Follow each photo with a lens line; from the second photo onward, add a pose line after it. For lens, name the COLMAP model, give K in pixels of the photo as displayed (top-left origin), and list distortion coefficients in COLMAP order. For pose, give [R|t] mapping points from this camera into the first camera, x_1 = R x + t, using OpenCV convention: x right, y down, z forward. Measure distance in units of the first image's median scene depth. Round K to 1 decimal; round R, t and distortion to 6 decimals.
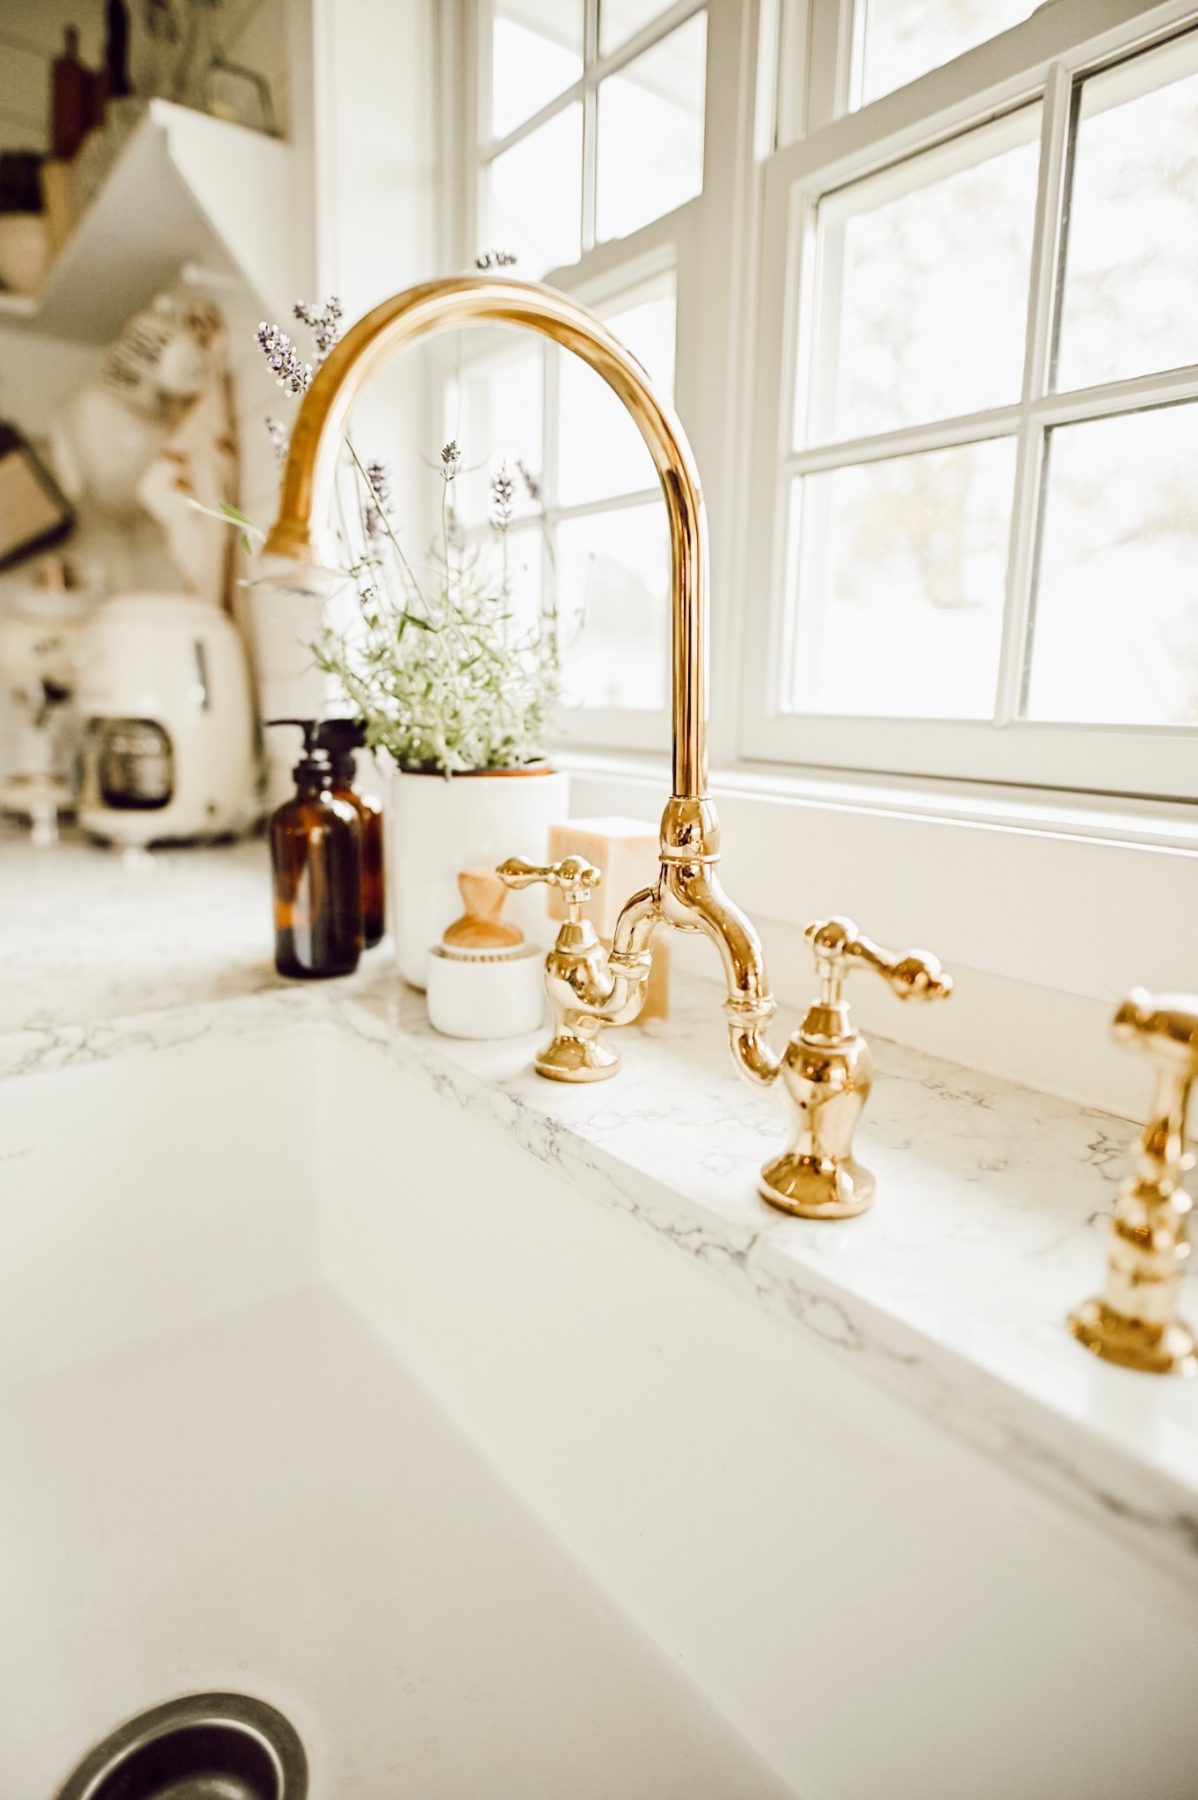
lens RADIAL K [[1053.2, 0, 598.0], [0, 1053.2, 905.6], [0, 0, 1]] dist [-0.024798, 0.002726]
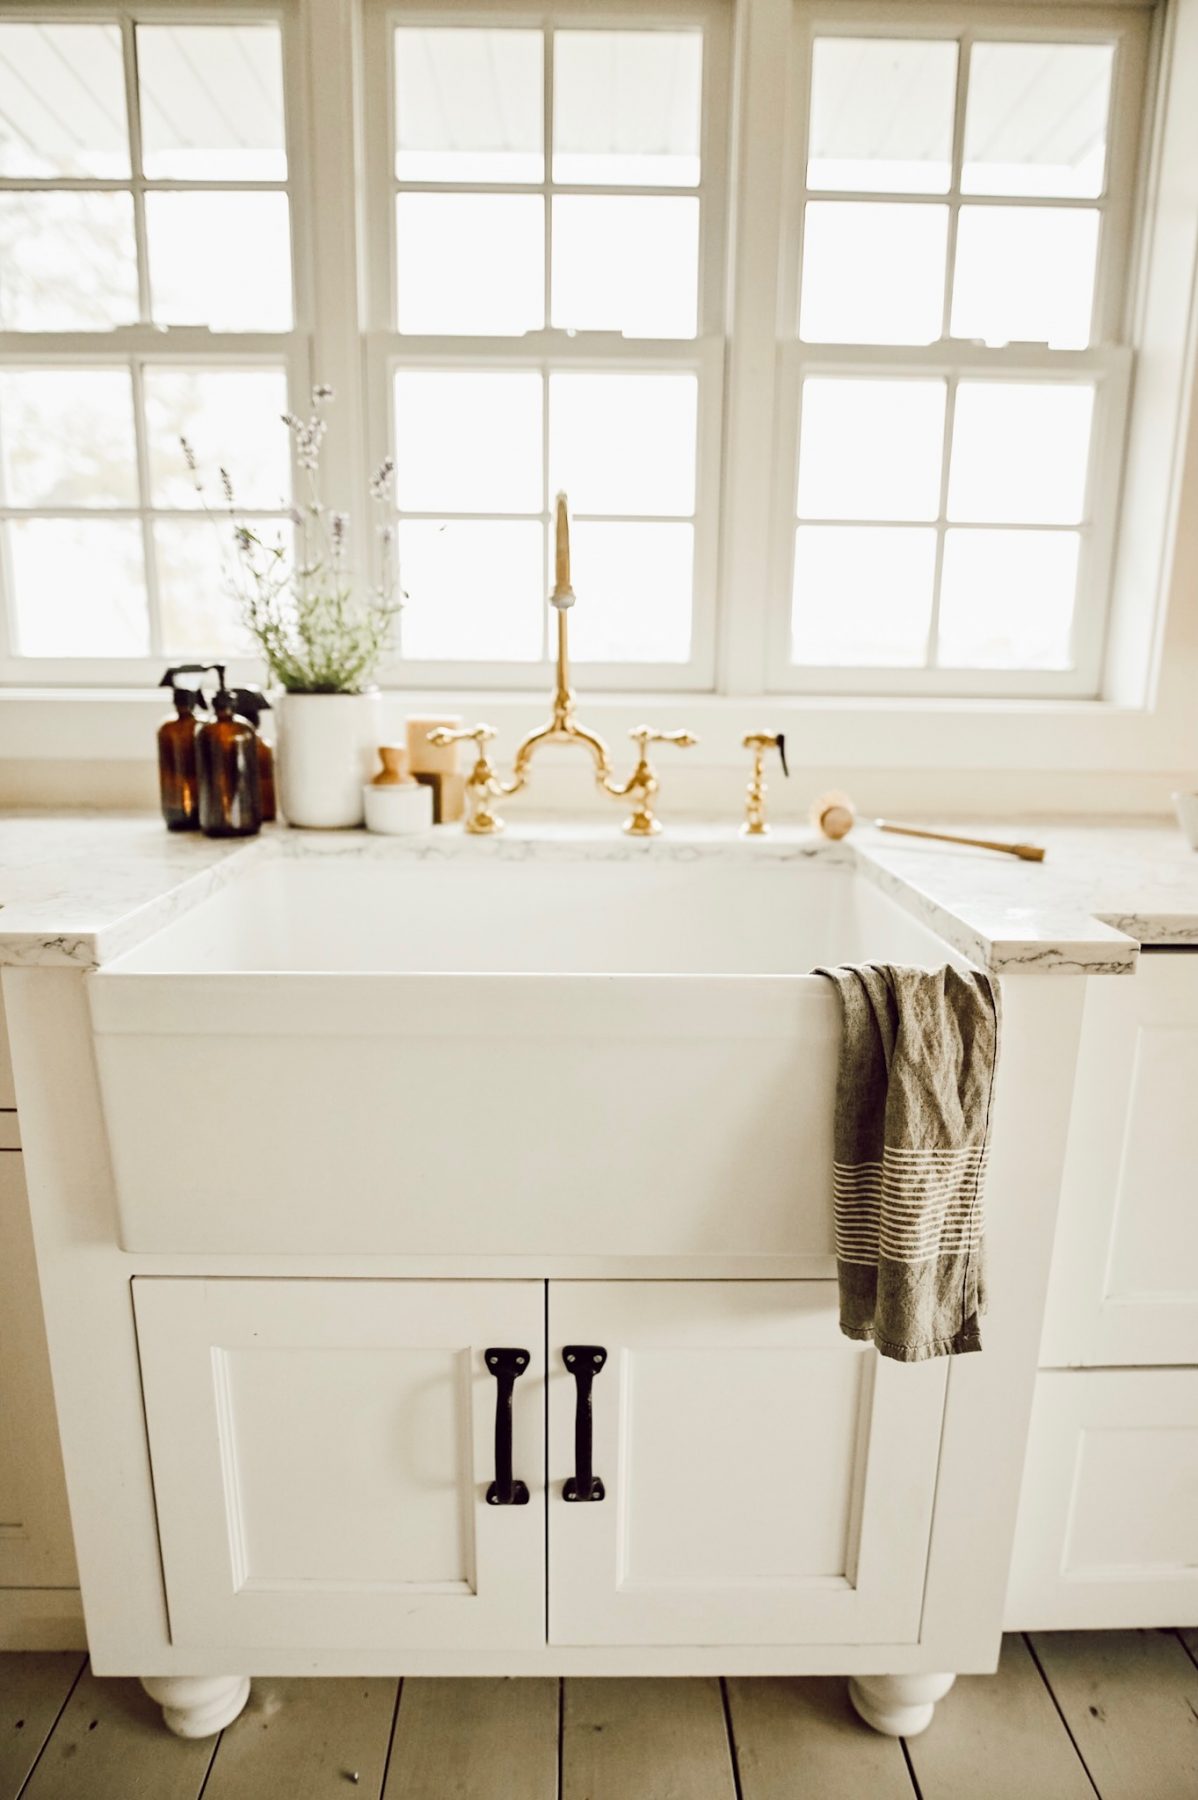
lens RADIAL K [[1053.2, 0, 598.0], [0, 1053.2, 905.6], [0, 0, 1]] dist [-0.024798, 0.002726]
pose [[0.586967, -0.194619, 0.785871, -1.253231], [0.158528, 0.979516, 0.124170, 0.063423], [-0.793939, 0.051699, 0.605796, -0.337955]]
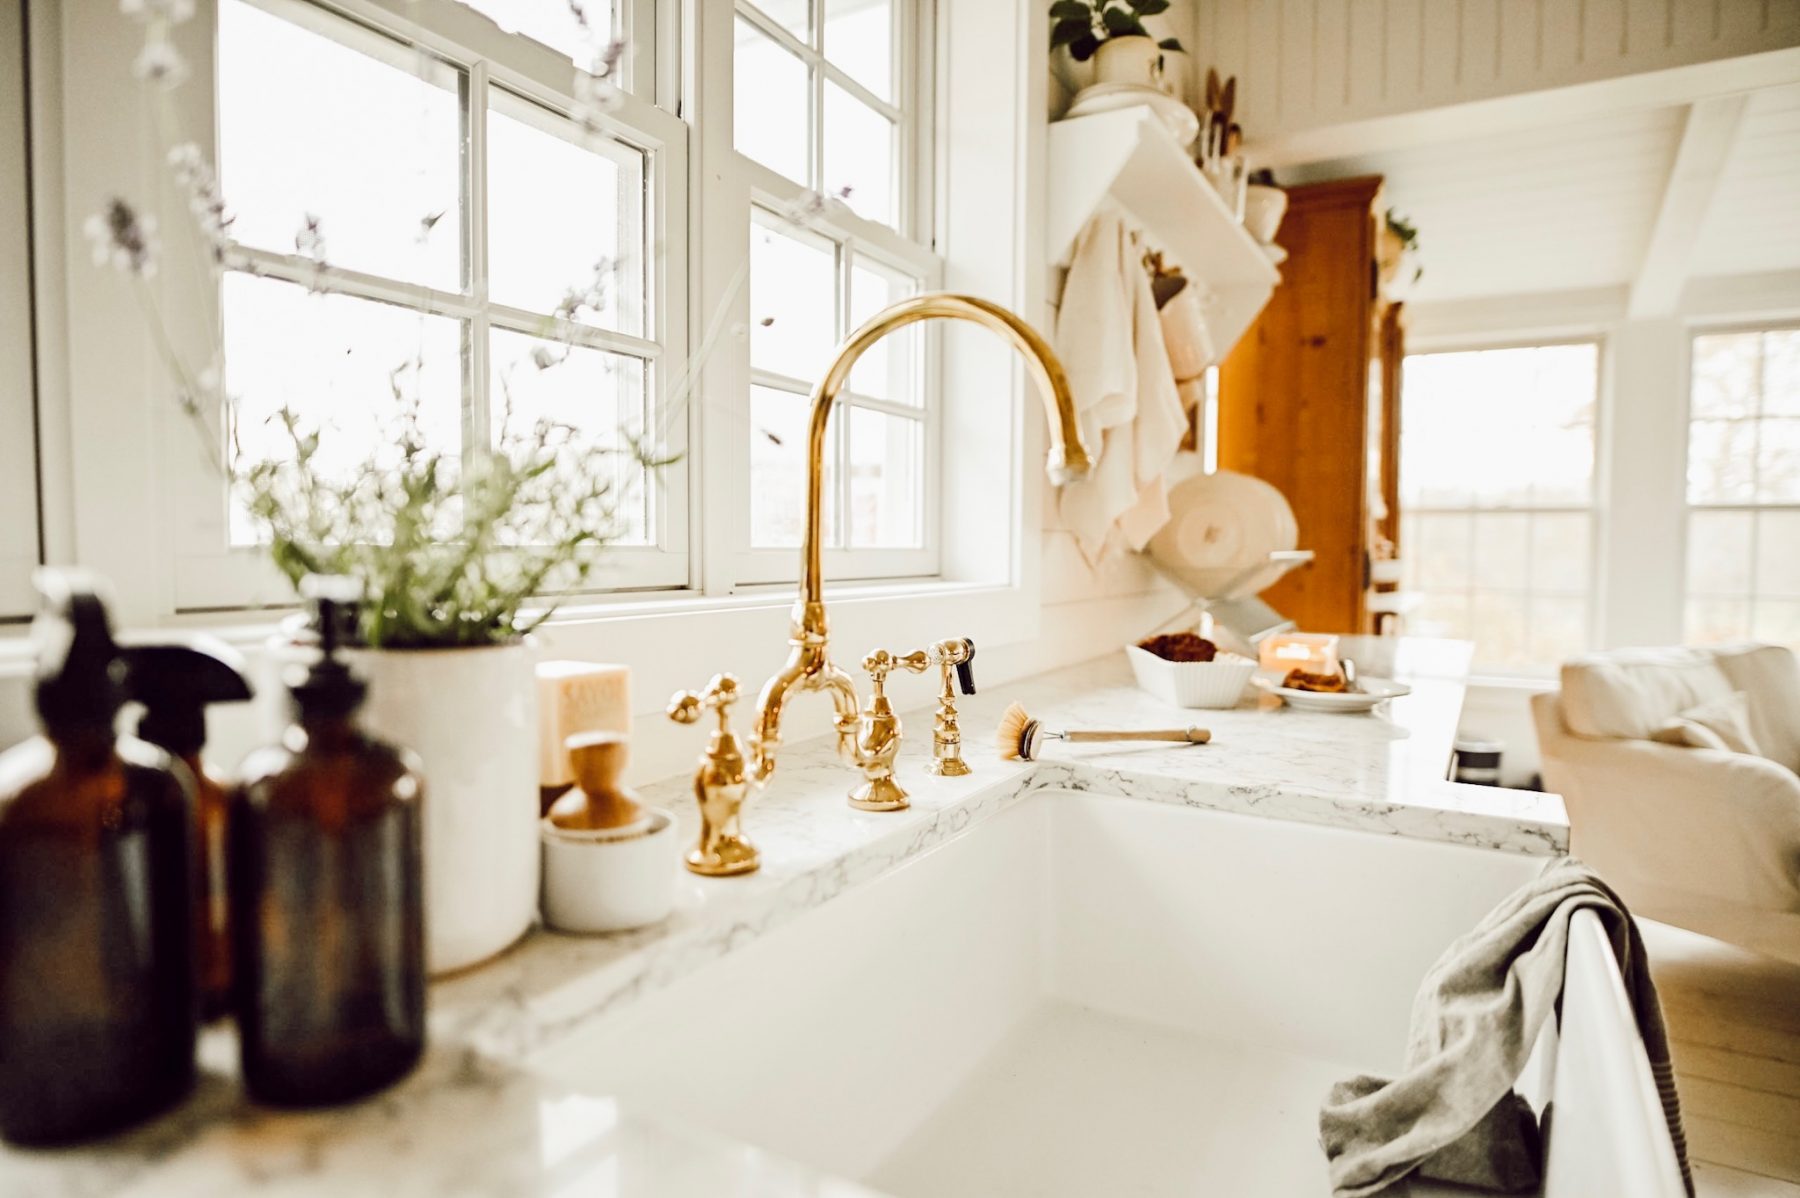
lens RADIAL K [[1053.2, 0, 895.5], [0, 1053.2, 604.9], [0, 0, 1]] dist [-0.024798, 0.002726]
pose [[-0.402310, -0.077830, 0.912189, -0.885877], [0.162955, 0.974381, 0.155006, -0.208689], [-0.900884, 0.211006, -0.379320, 0.980658]]
